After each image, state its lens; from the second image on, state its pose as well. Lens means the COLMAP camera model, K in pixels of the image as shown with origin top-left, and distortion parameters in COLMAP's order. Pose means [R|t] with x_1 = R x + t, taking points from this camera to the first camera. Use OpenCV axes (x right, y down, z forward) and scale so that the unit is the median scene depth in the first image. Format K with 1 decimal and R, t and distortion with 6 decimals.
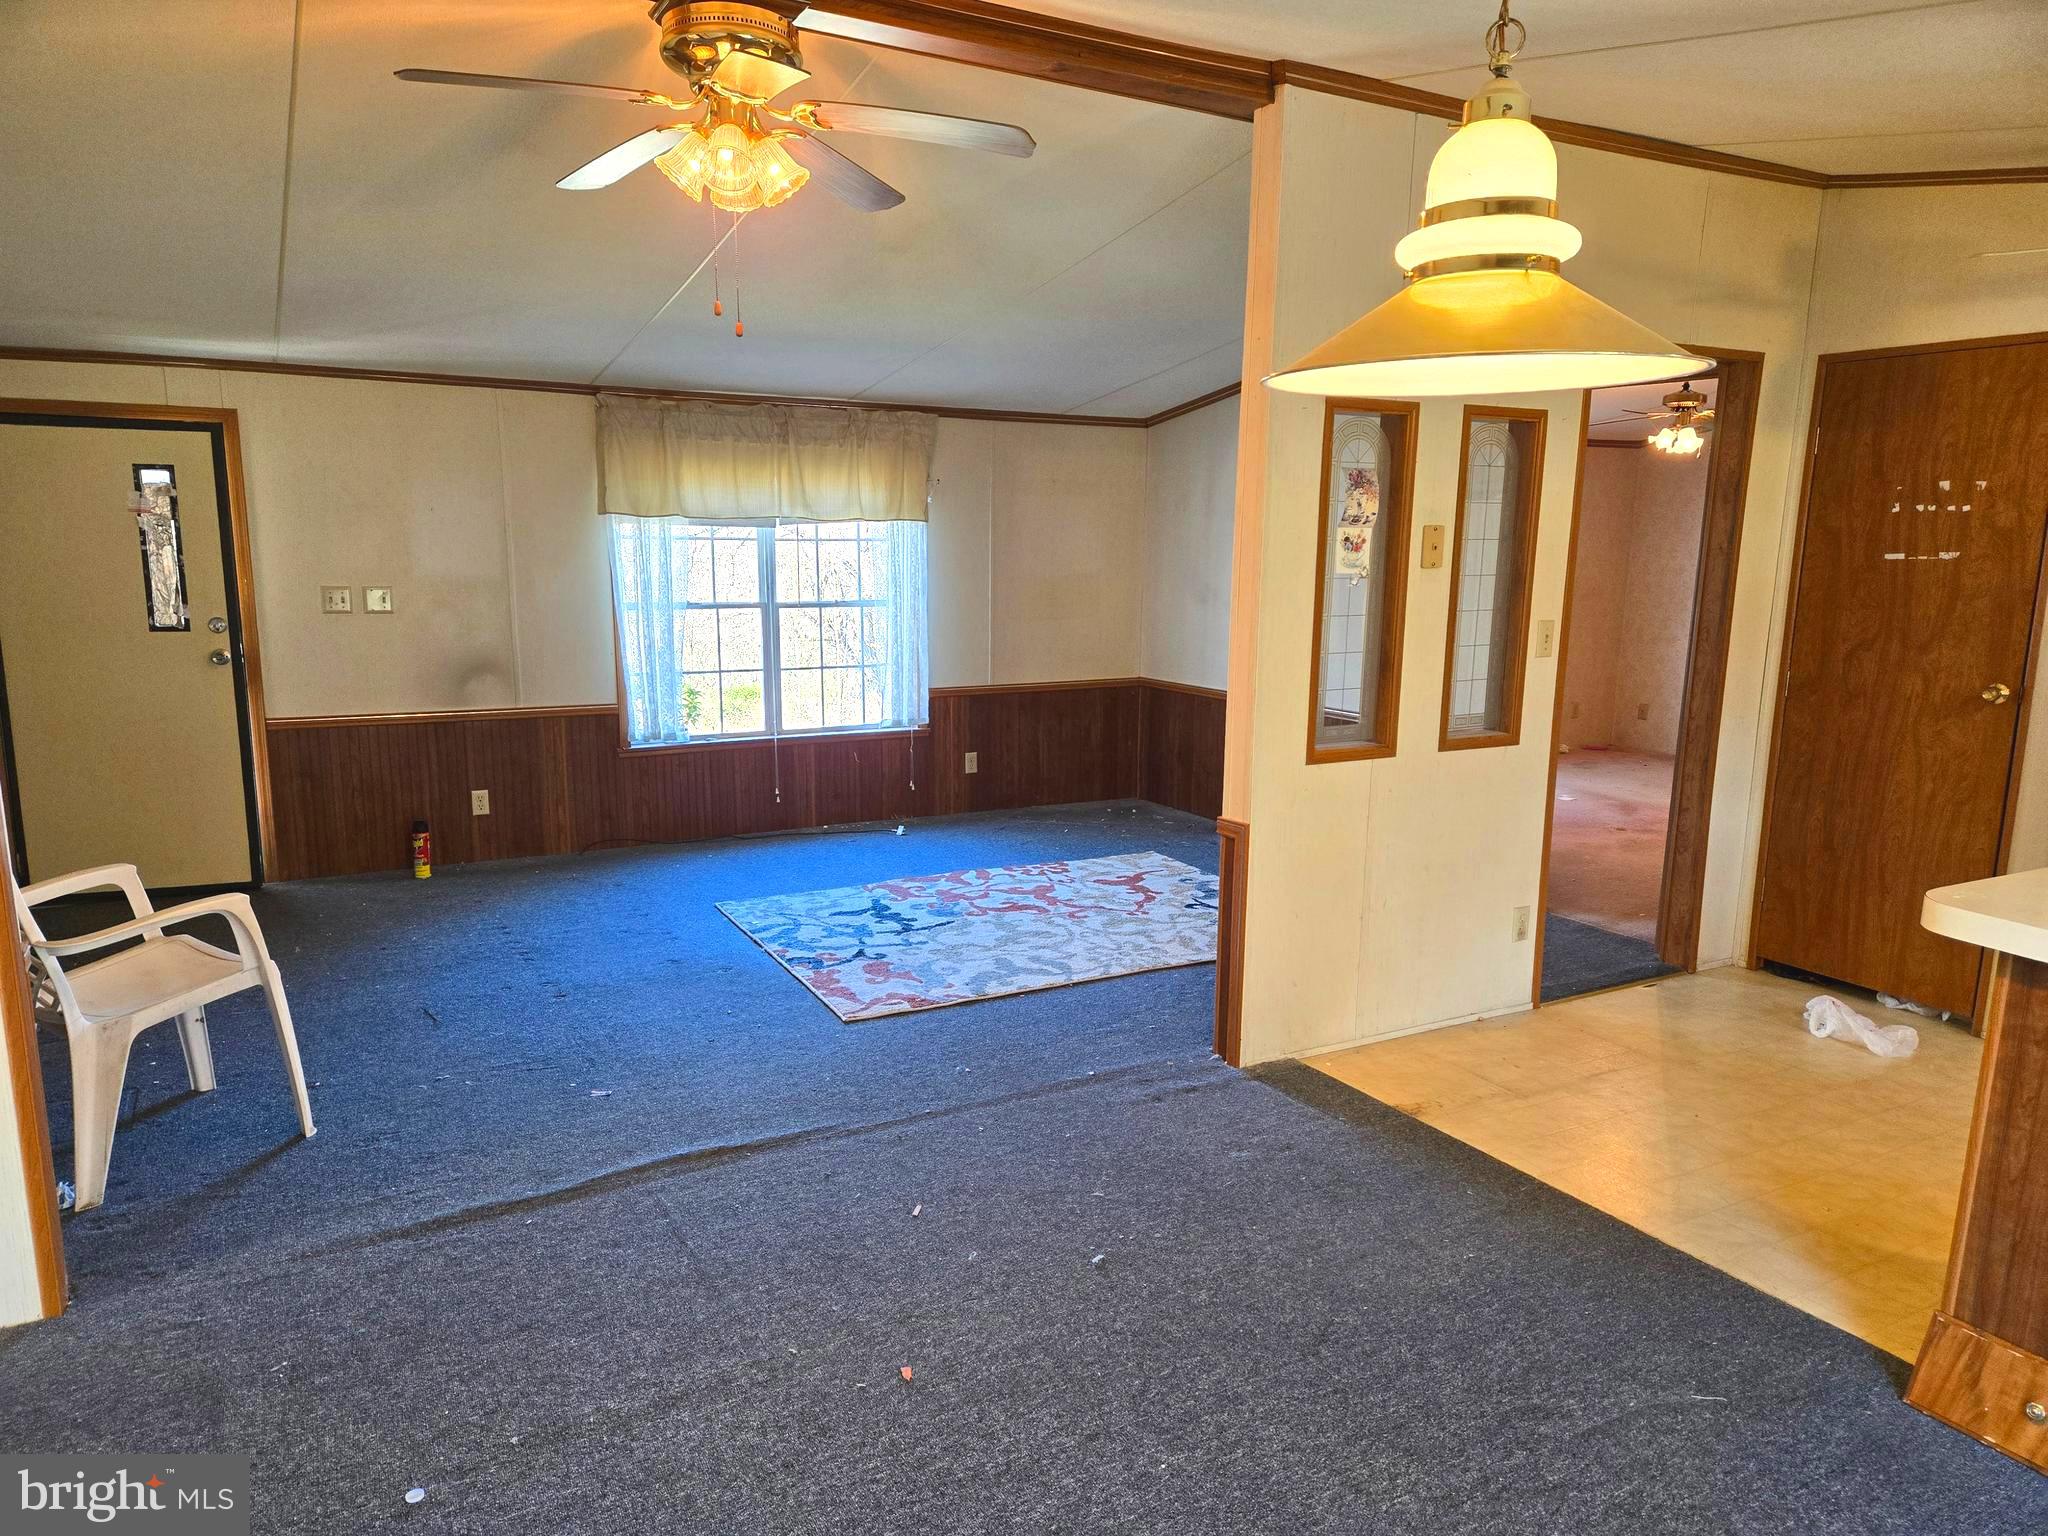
lens RADIAL K [[1380.2, 0, 1006.0], [0, 1380.2, 783.0], [0, 0, 1]] dist [0.000546, -0.004941]
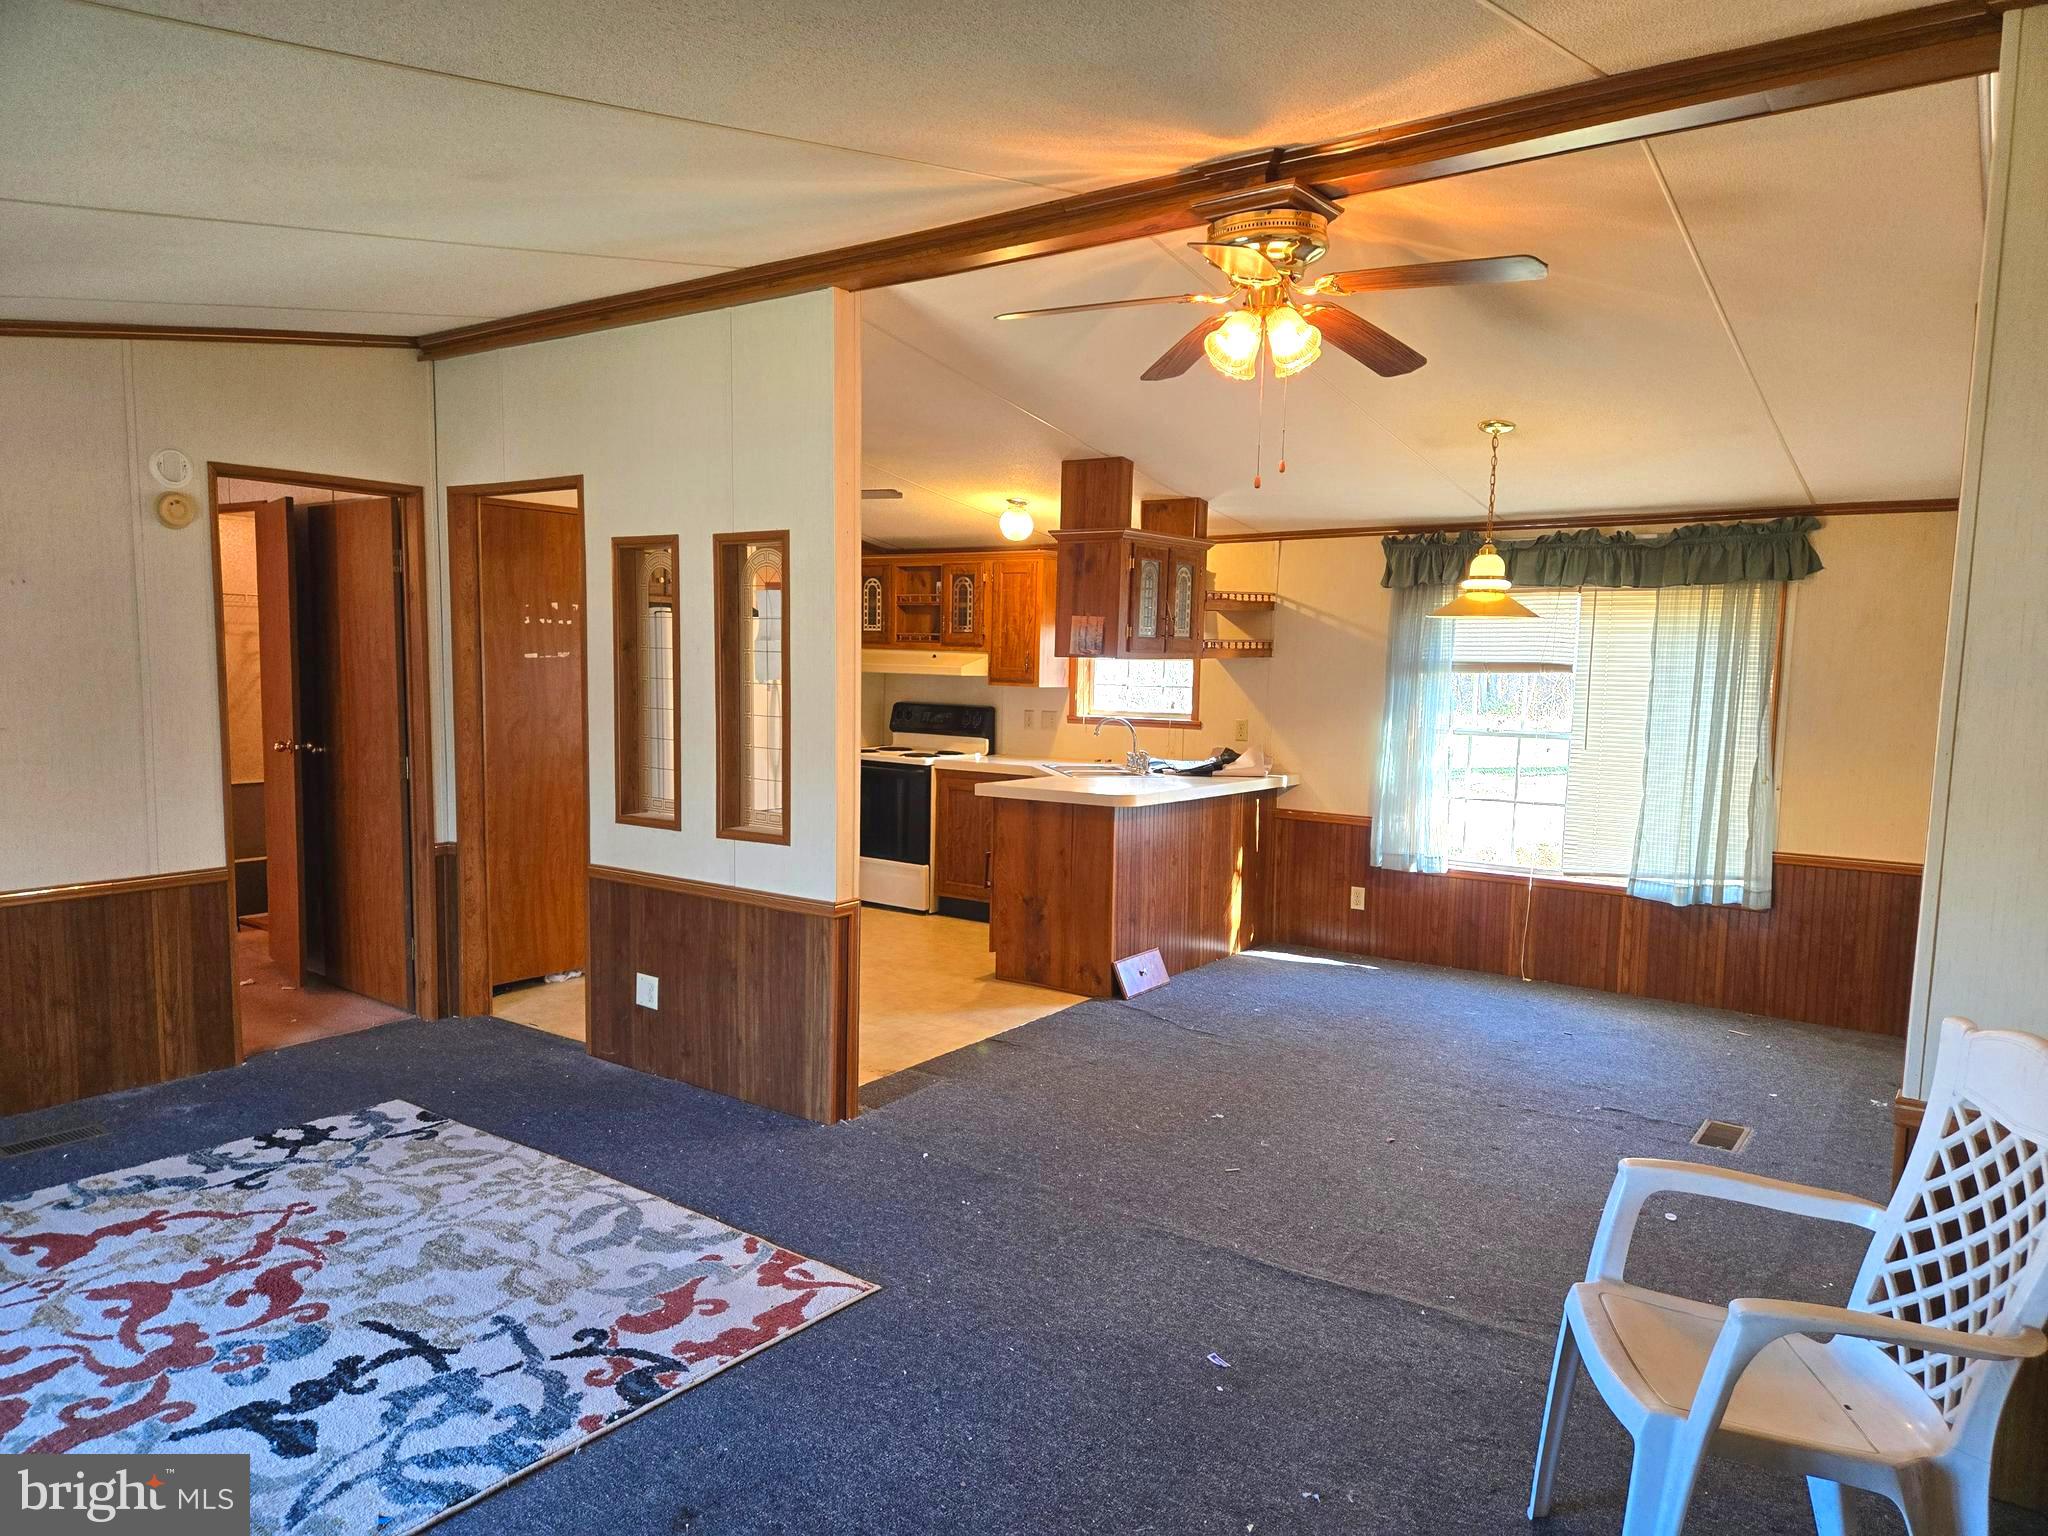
lens RADIAL K [[1380.2, 0, 1007.5], [0, 1380.2, 771.4], [0, 0, 1]] dist [0.000546, -0.004941]
pose [[-0.436070, -0.097280, 0.894639, -0.688238], [0.137991, 0.975155, 0.173295, -0.196665], [-0.889270, 0.199021, -0.411812, 1.022318]]
